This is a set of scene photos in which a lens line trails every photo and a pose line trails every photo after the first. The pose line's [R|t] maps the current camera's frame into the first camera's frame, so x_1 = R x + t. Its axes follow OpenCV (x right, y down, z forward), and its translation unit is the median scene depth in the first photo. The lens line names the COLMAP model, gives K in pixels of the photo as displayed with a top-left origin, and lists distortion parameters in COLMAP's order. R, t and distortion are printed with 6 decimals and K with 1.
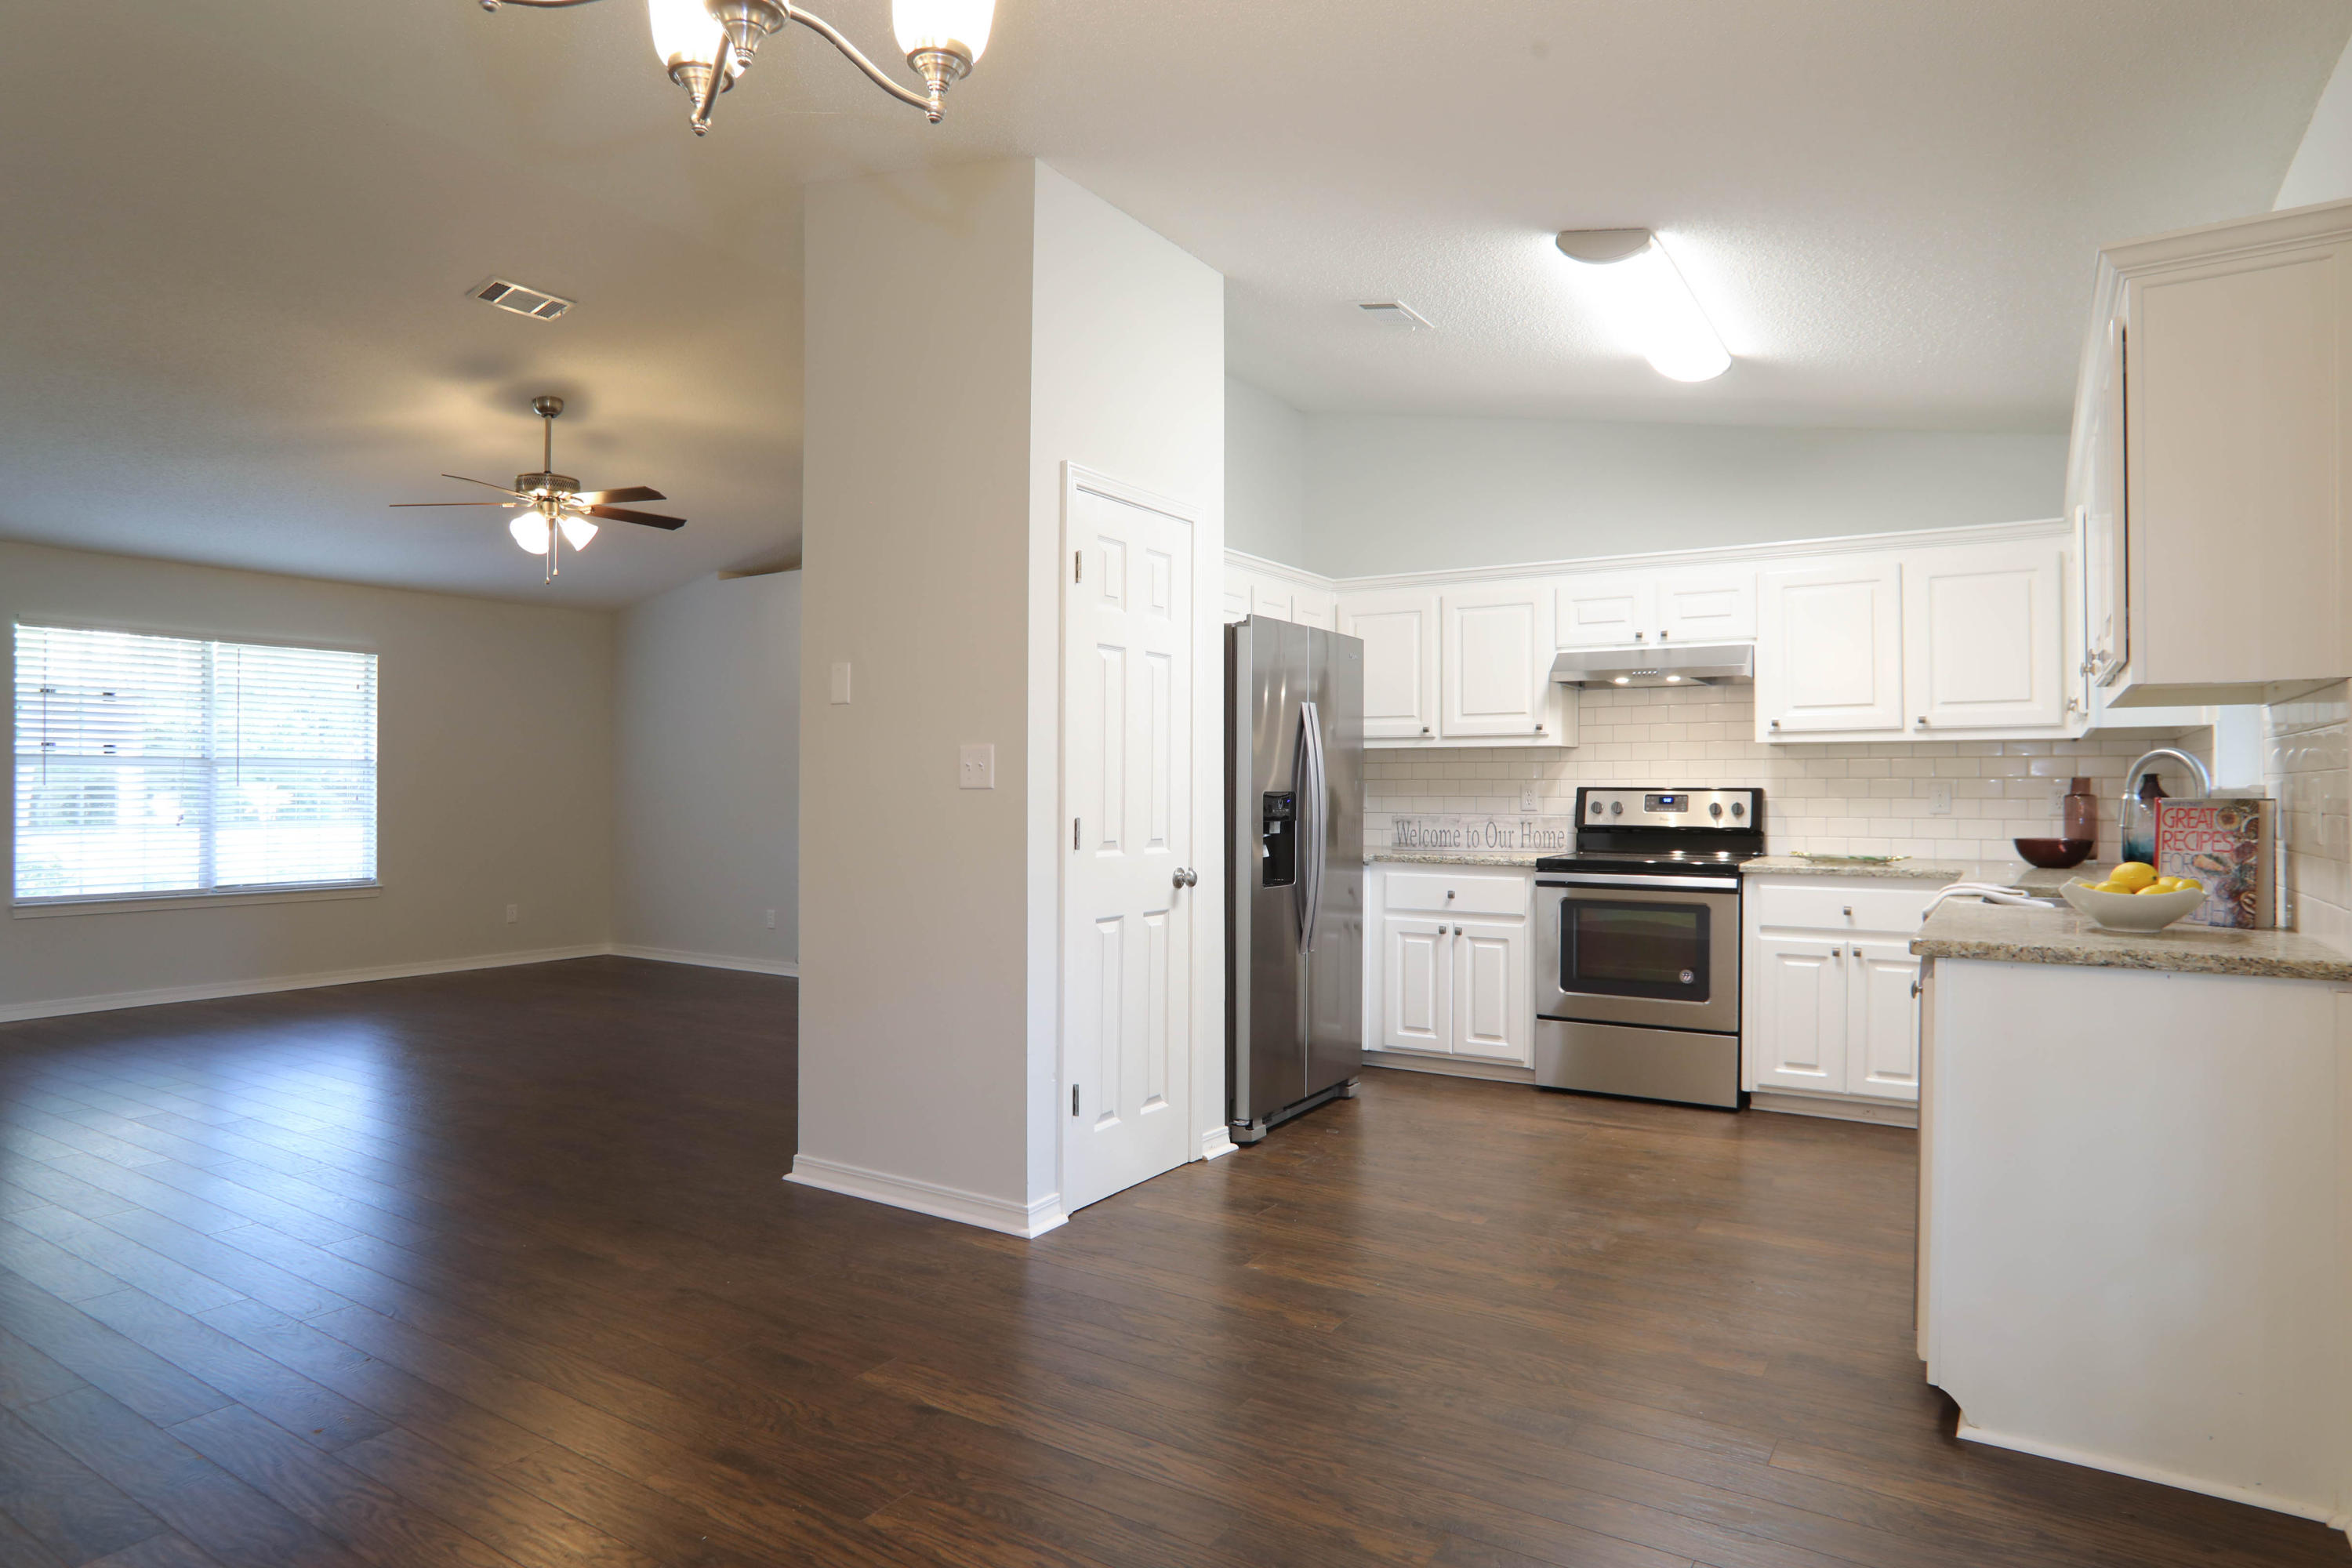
lens RADIAL K [[1366.8, 0, 1176.0], [0, 1366.8, 784.0], [0, 0, 1]] dist [-0.040285, 0.000587]
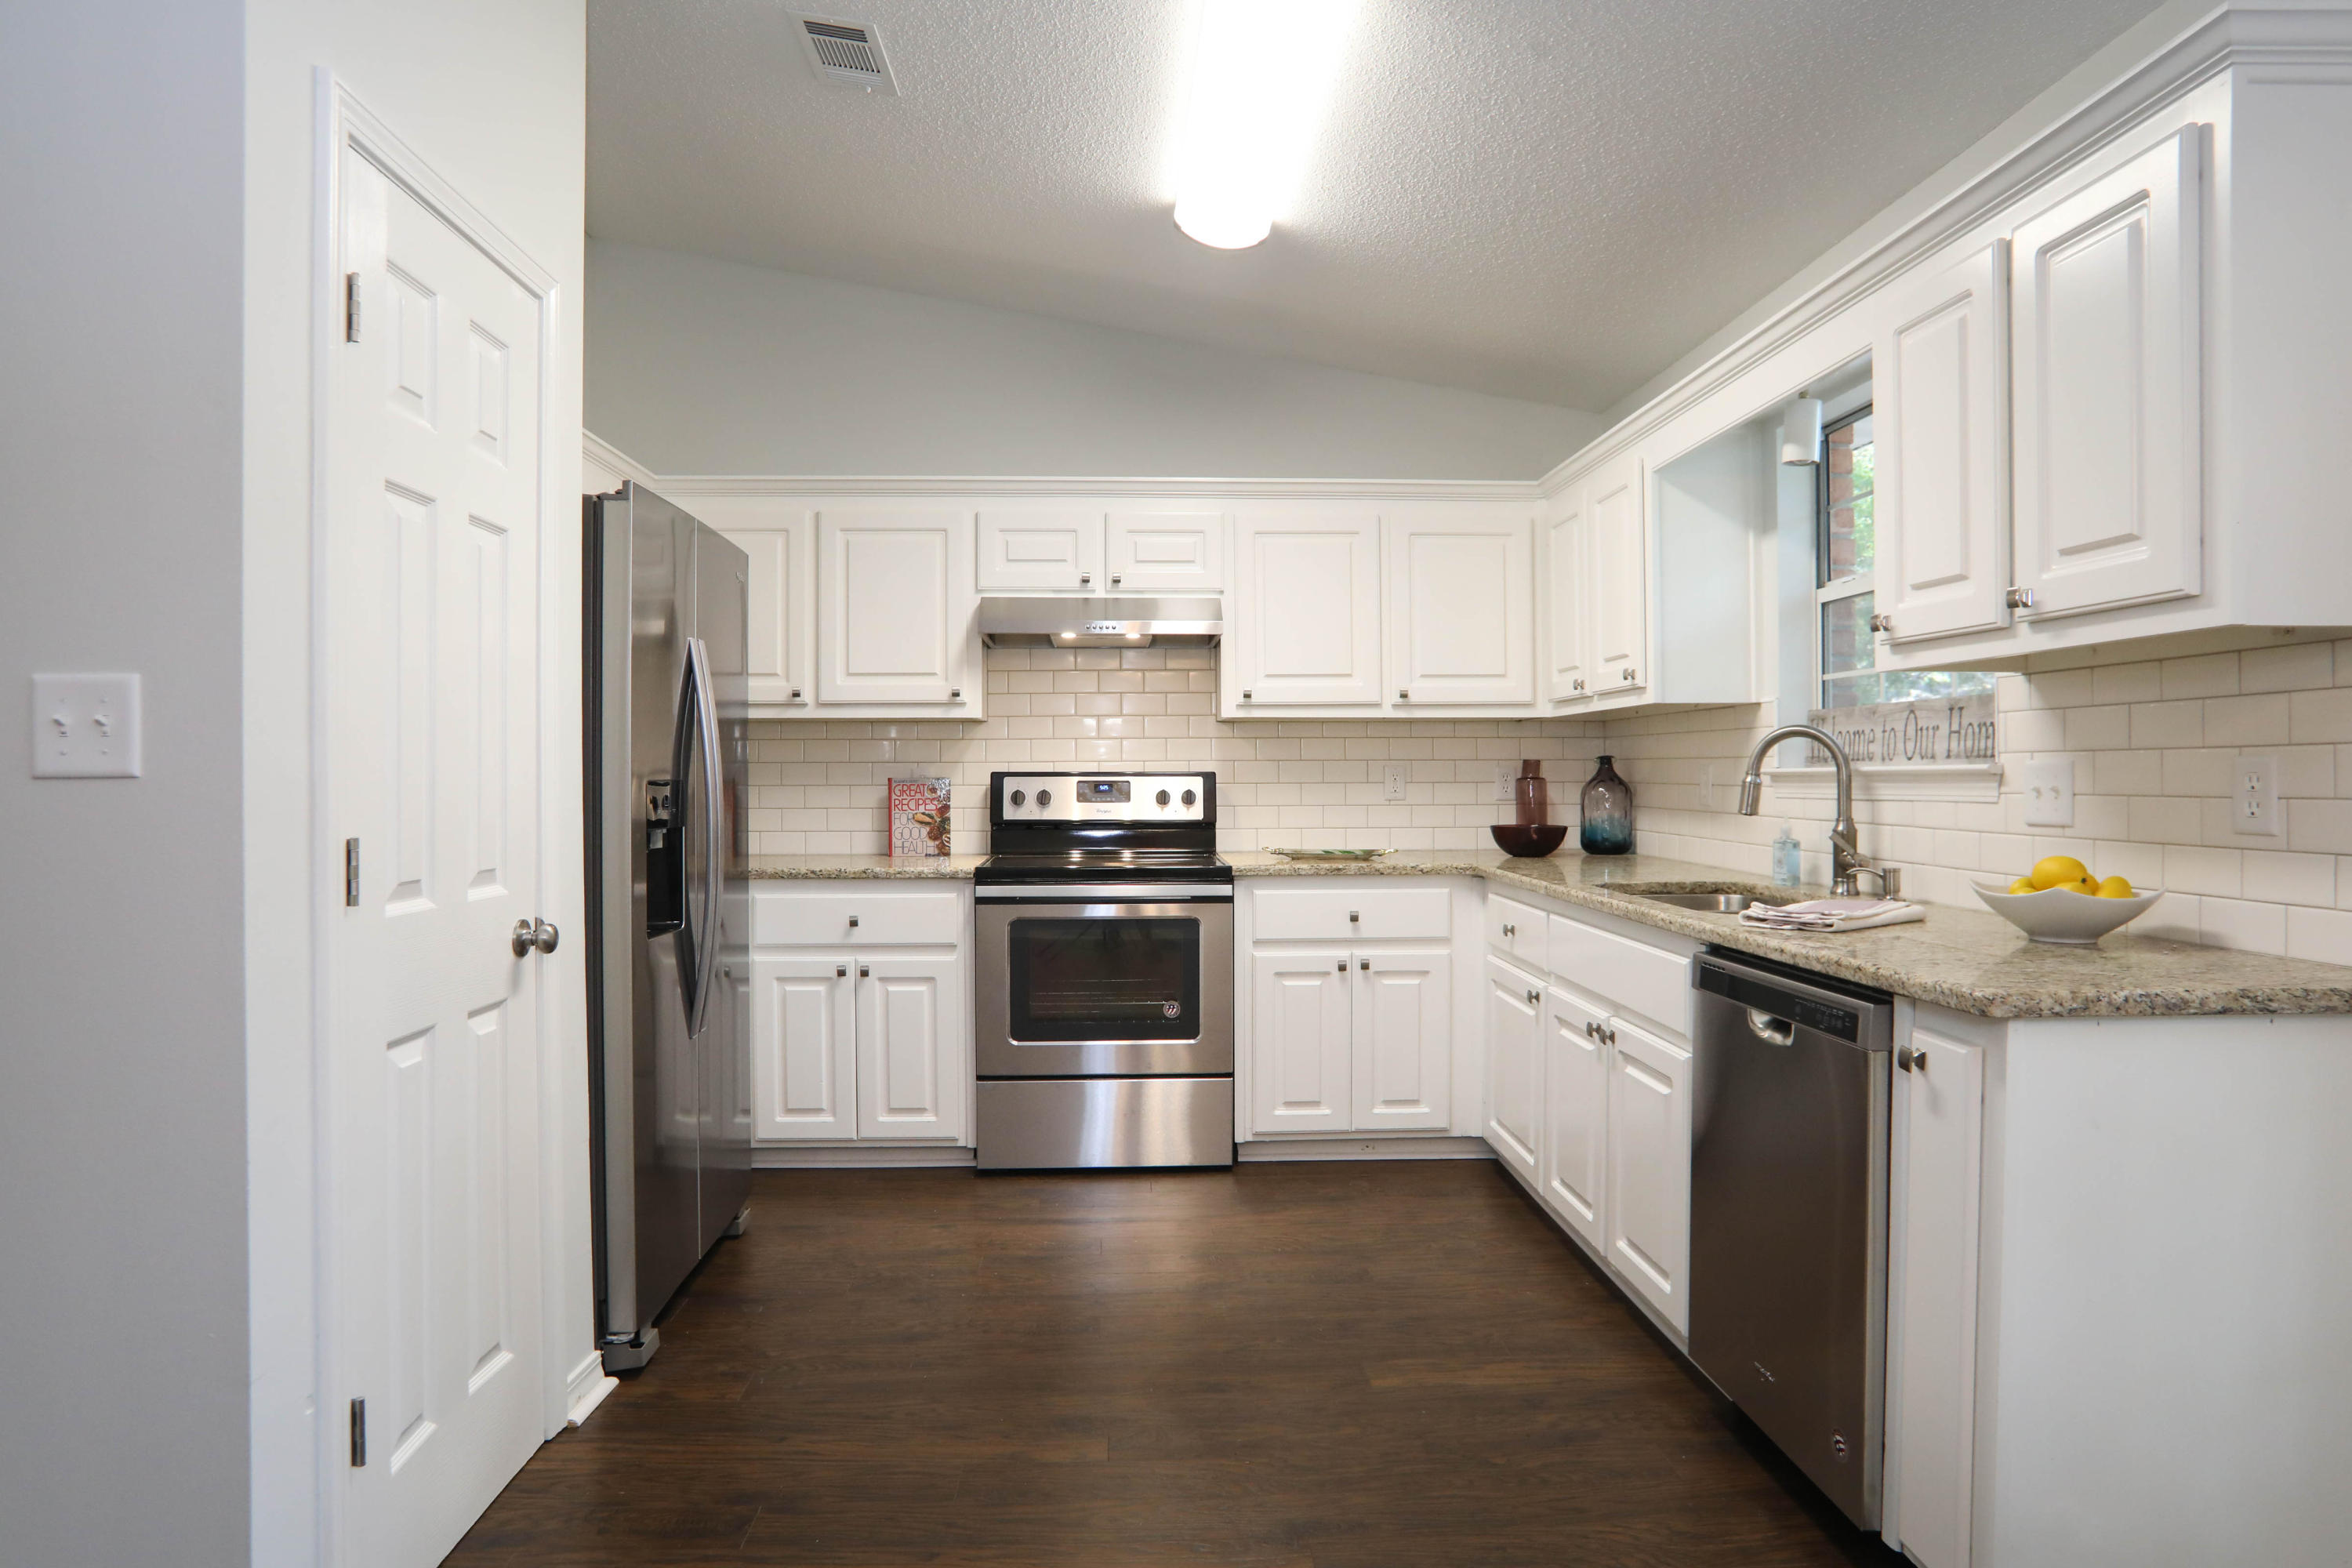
lens RADIAL K [[1366.8, 0, 1176.0], [0, 1366.8, 784.0], [0, 0, 1]] dist [-0.040285, 0.000587]
pose [[0.816697, -0.008486, 0.577004, -0.081608], [0.002882, 0.999939, 0.010627, 0.001345], [-0.577060, -0.007016, 0.816672, 0.340391]]
